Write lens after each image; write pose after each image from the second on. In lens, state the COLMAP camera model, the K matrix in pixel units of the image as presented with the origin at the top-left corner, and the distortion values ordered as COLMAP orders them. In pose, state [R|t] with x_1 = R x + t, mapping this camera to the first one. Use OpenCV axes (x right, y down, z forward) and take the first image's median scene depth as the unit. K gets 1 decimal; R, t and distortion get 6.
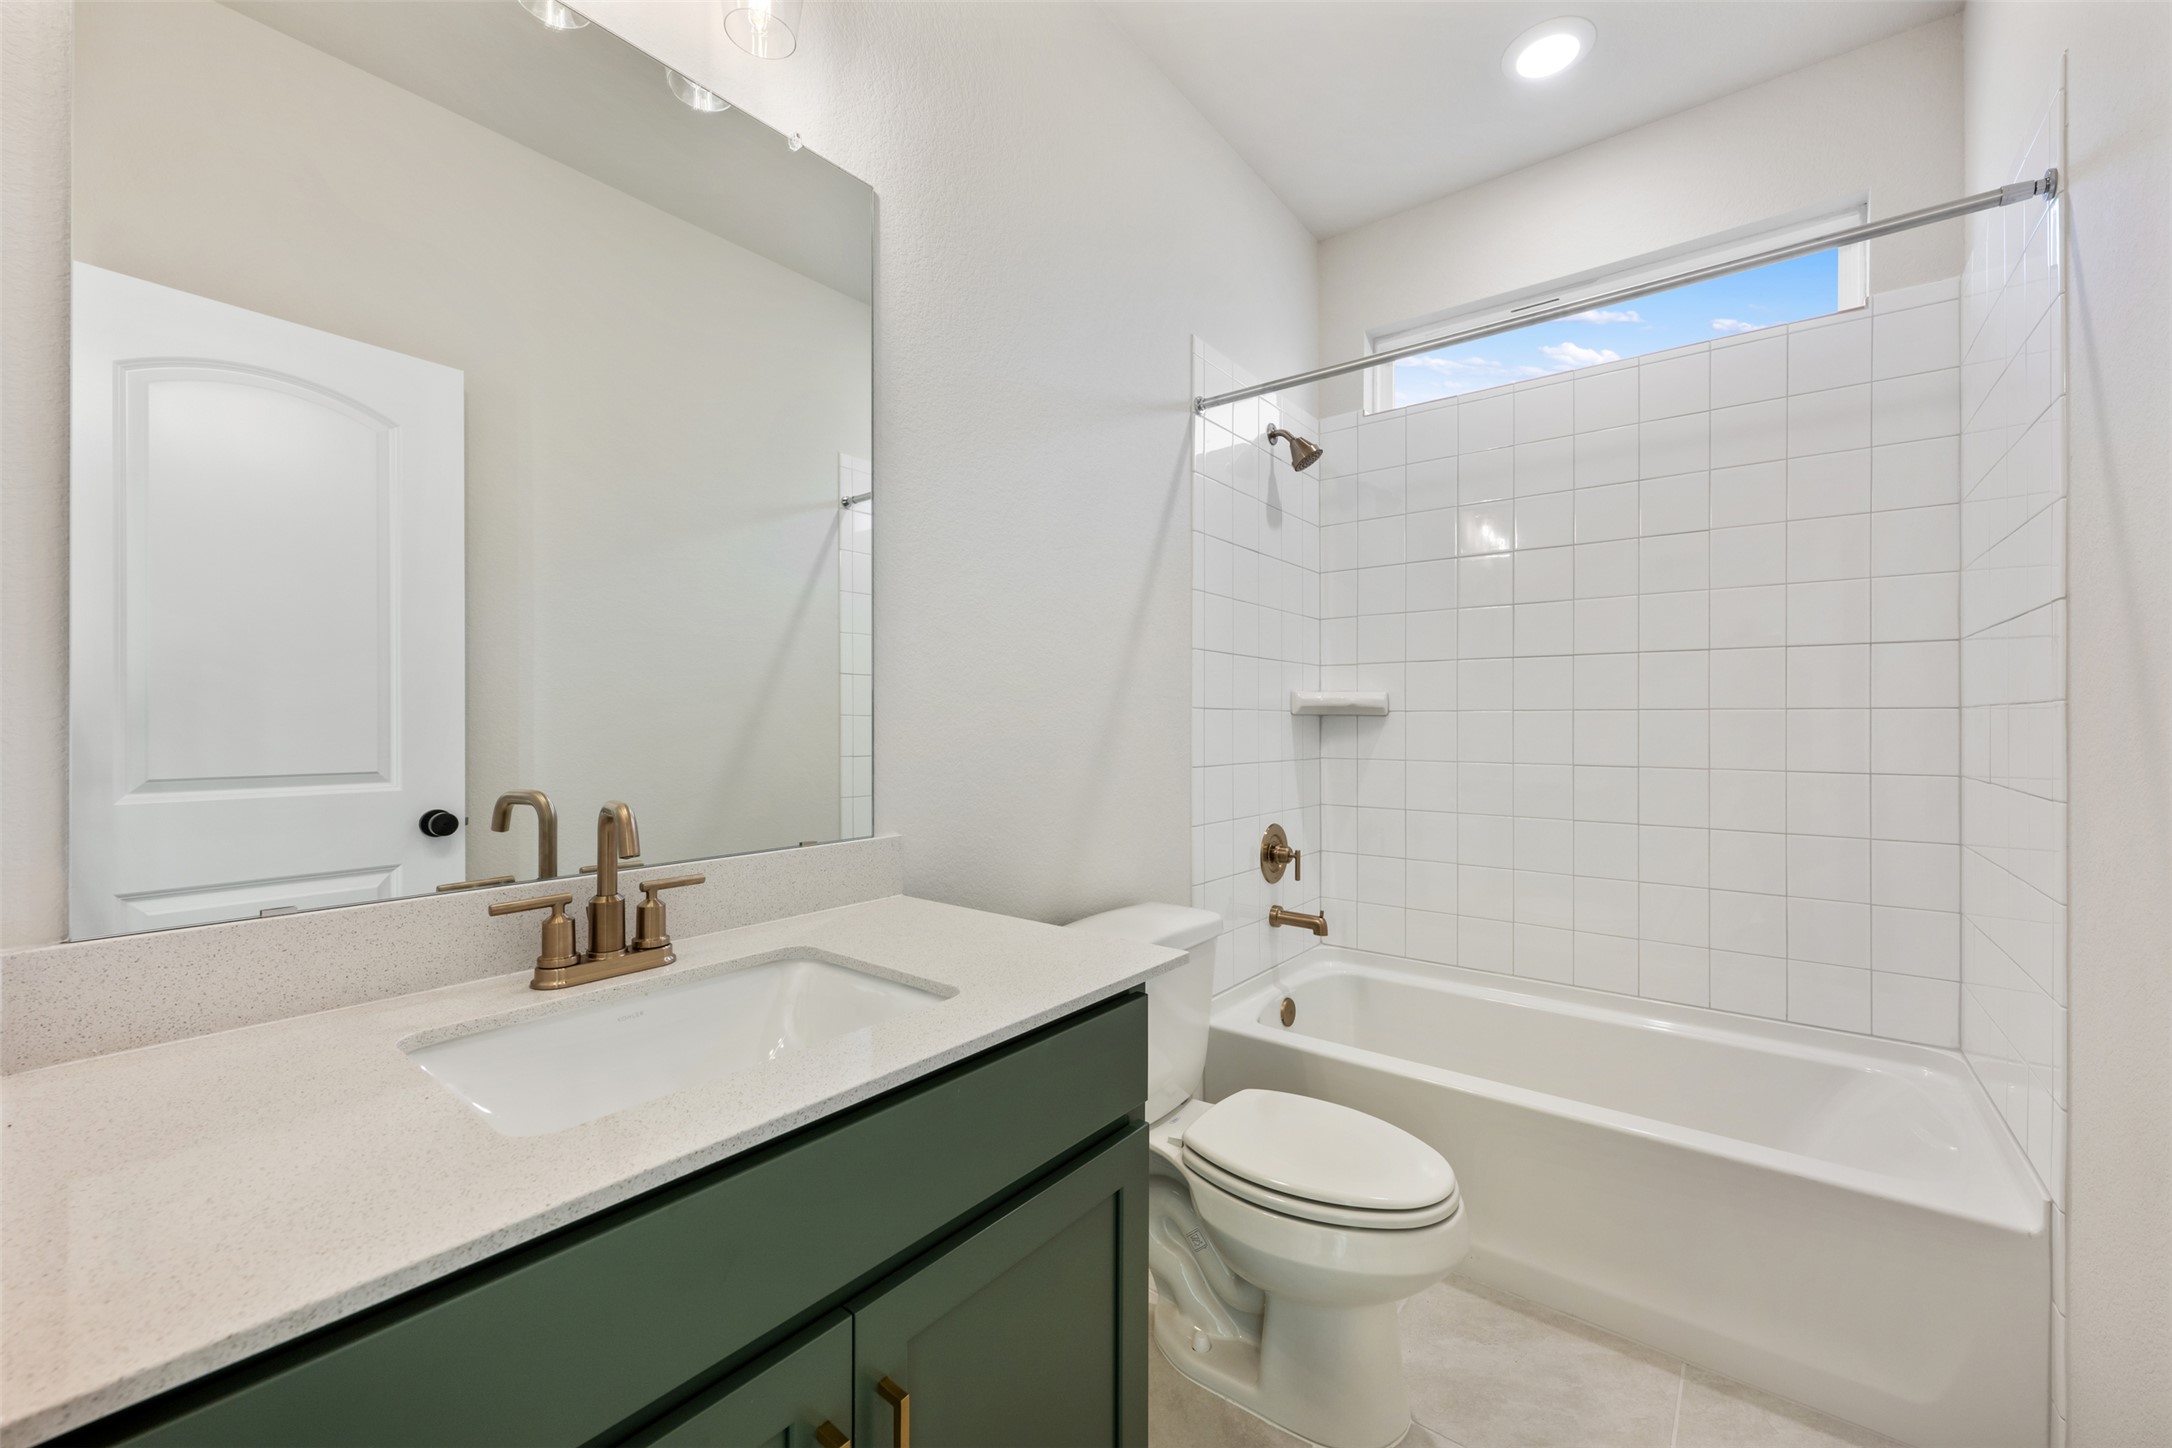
lens RADIAL K [[858.7, 0, 1089.5], [0, 858.7, 714.9], [0, 0, 1]] dist [-0.006230, 0.000259]
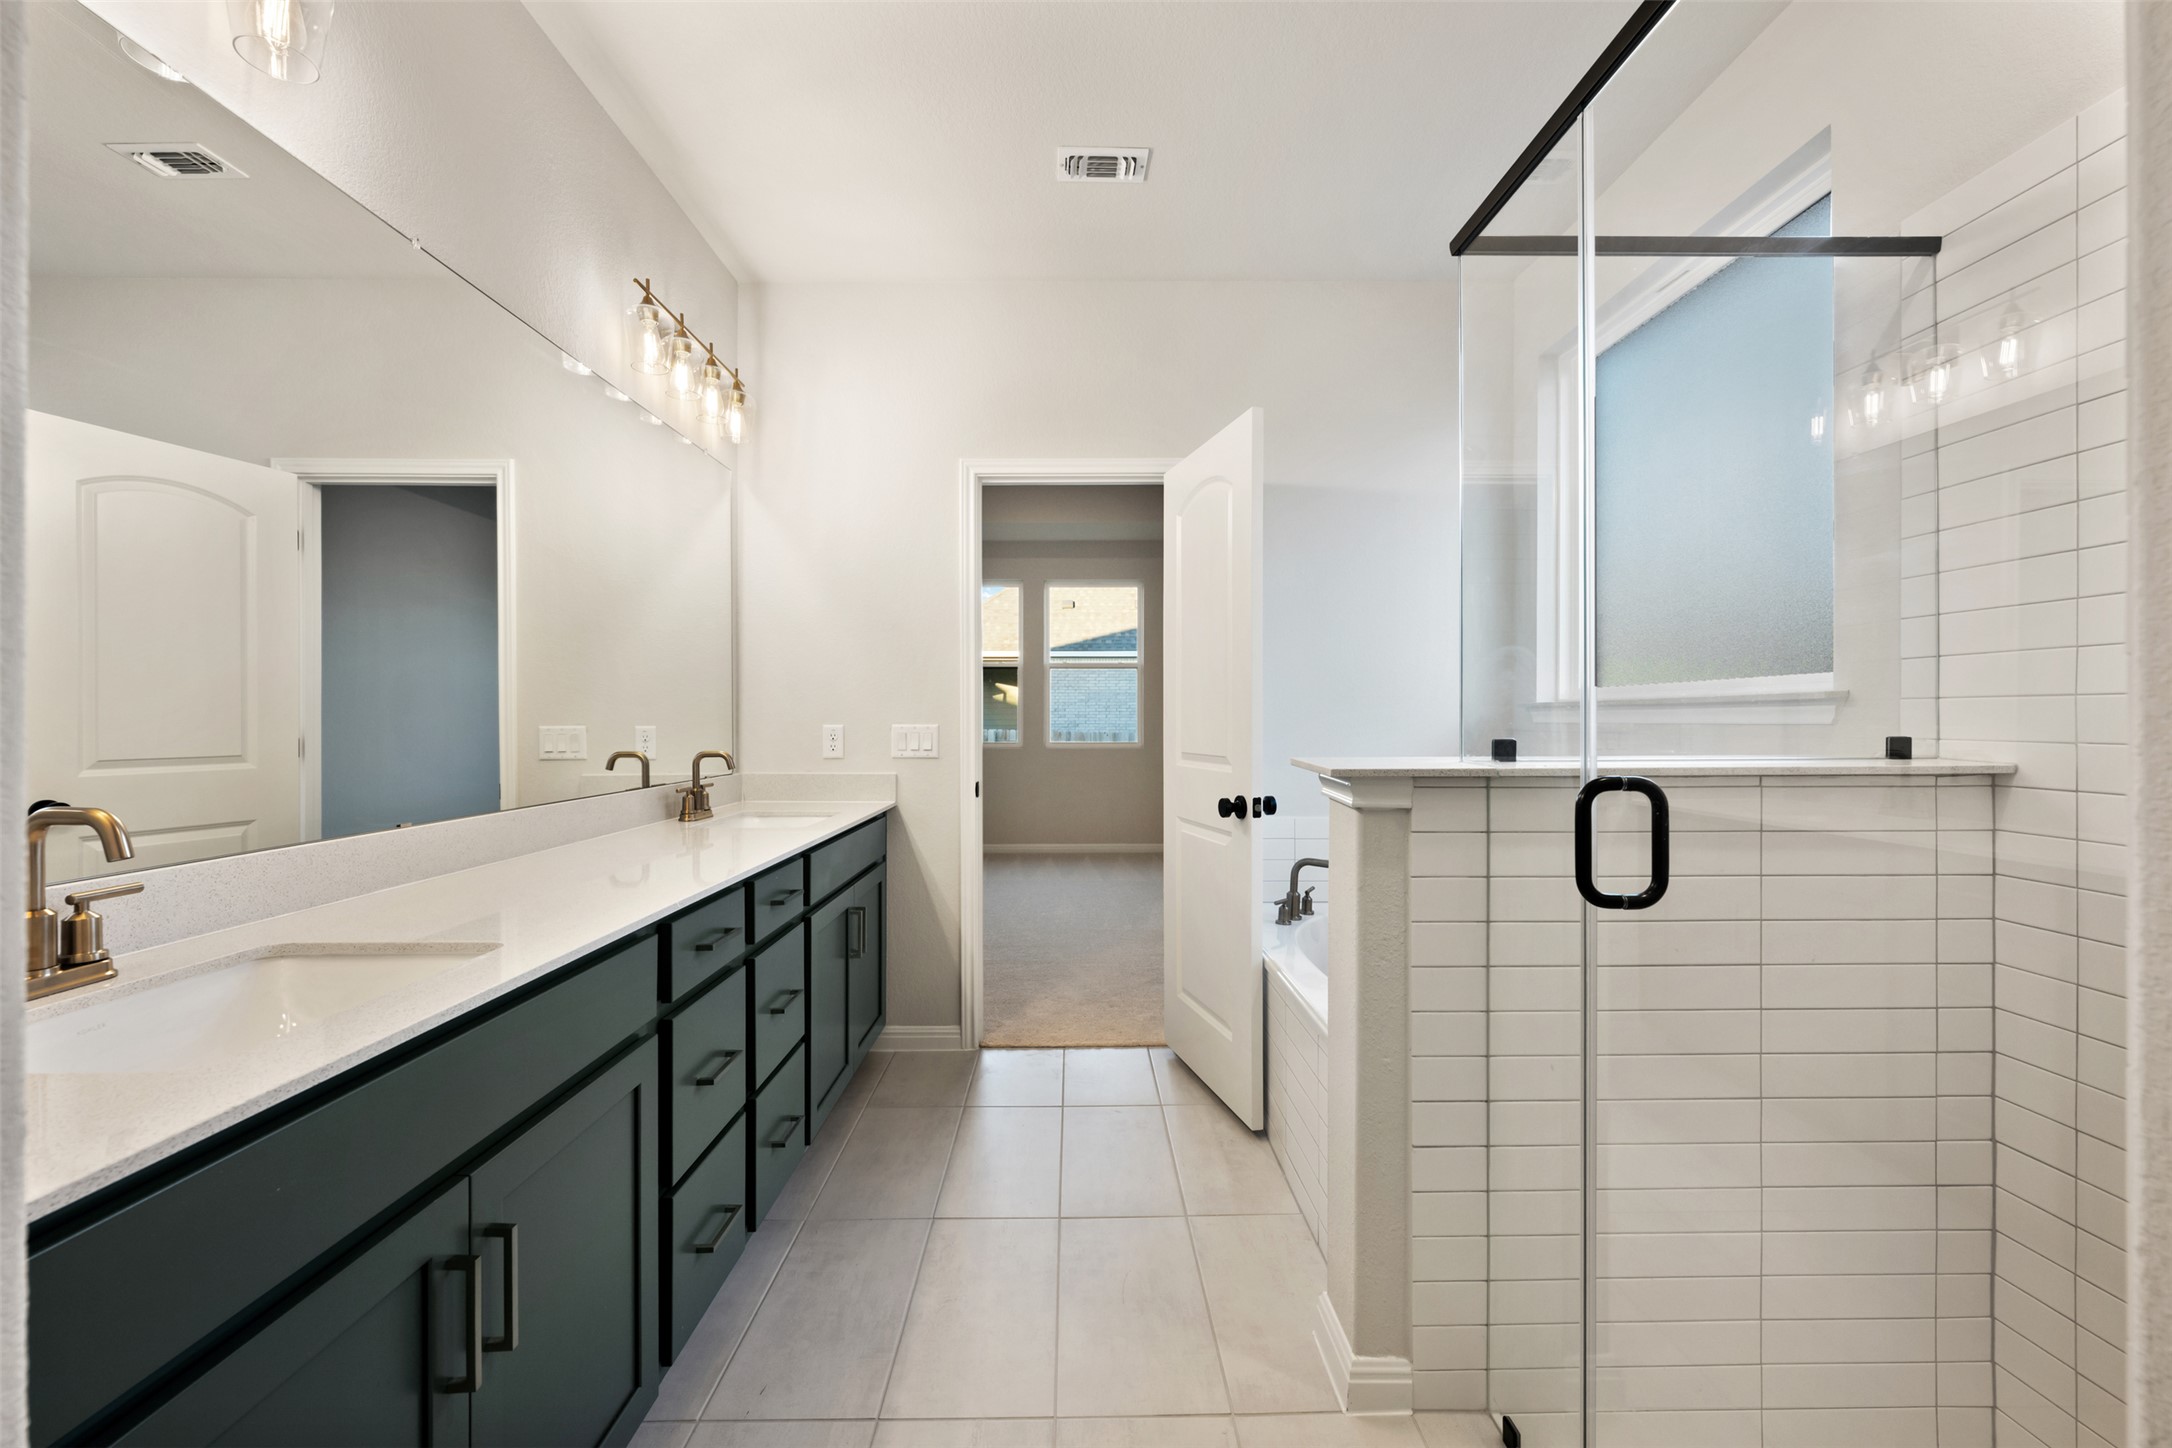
lens RADIAL K [[889.7, 0, 1096.7], [0, 889.7, 729.9], [0, 0, 1]] dist [-0.002549, 0.000570]
pose [[0.763992, 0.001950, 0.645222, -0.294564], [-0.008379, 0.999941, 0.006899, 0.000645], [-0.645171, -0.010677, 0.763964, -0.453641]]
